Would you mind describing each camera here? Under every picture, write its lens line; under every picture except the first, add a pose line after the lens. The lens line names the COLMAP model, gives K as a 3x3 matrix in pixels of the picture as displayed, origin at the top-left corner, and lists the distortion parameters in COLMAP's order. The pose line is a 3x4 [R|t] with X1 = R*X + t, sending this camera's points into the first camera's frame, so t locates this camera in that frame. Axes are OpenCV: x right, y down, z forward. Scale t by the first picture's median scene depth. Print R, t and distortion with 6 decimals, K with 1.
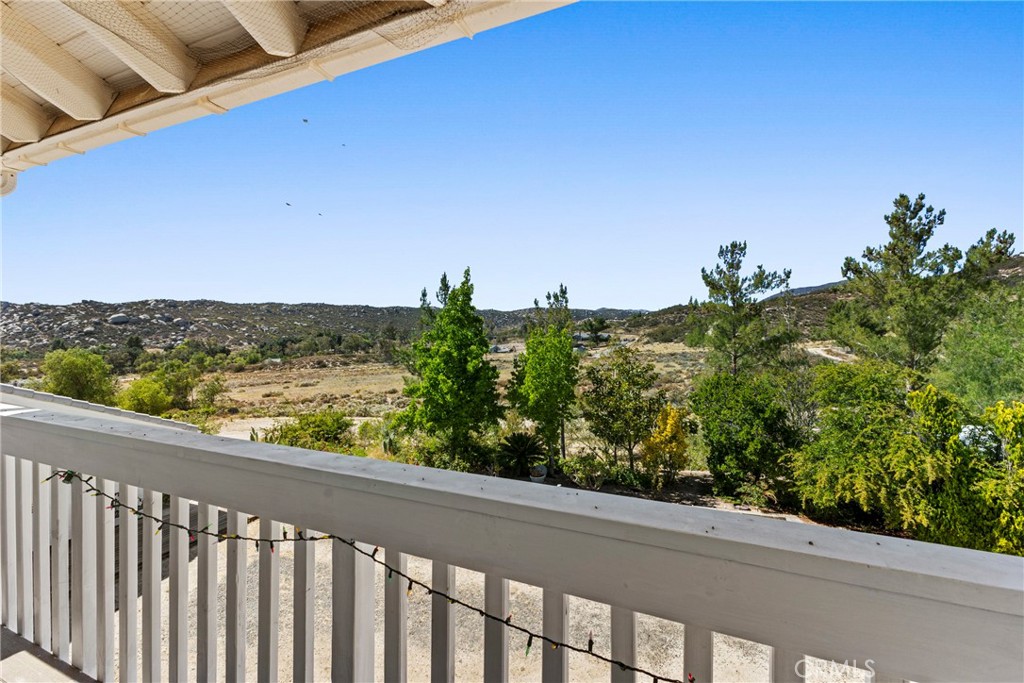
lens RADIAL K [[441.9, 0, 519.4], [0, 441.9, 337.0], [0, 0, 1]] dist [0.008613, -0.001985]
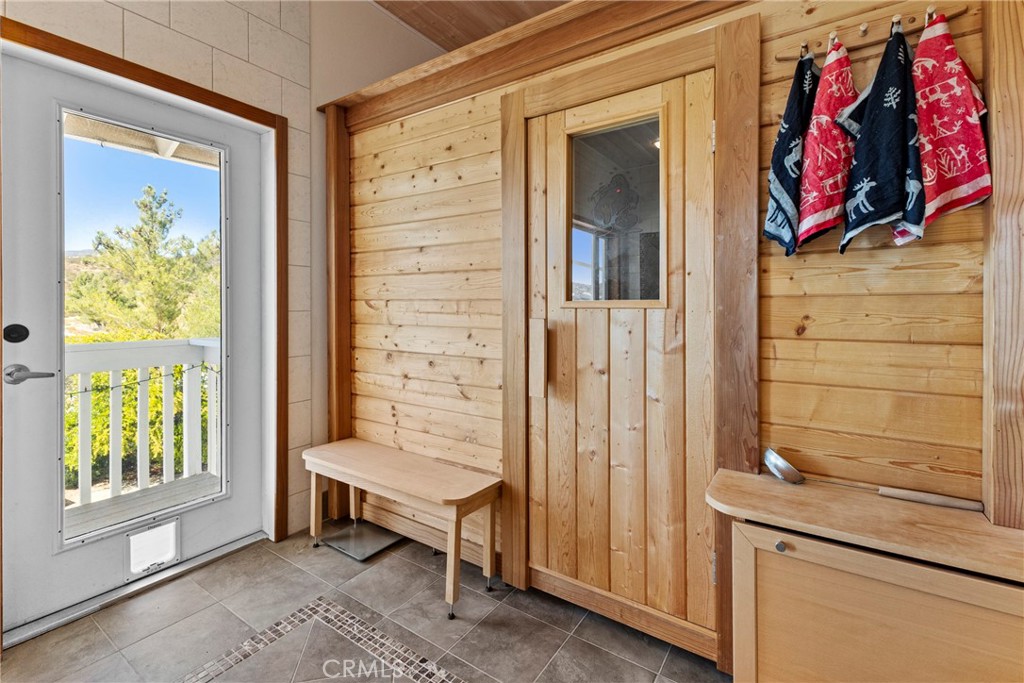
lens RADIAL K [[441.9, 0, 497.2], [0, 441.9, 307.6], [0, 0, 1]] dist [0.008613, -0.001985]
pose [[0.195915, -0.004414, 0.980611, -0.094961], [0.014789, 0.999889, 0.001546, 0.009449], [-0.980509, 0.014199, 0.195959, -0.110686]]
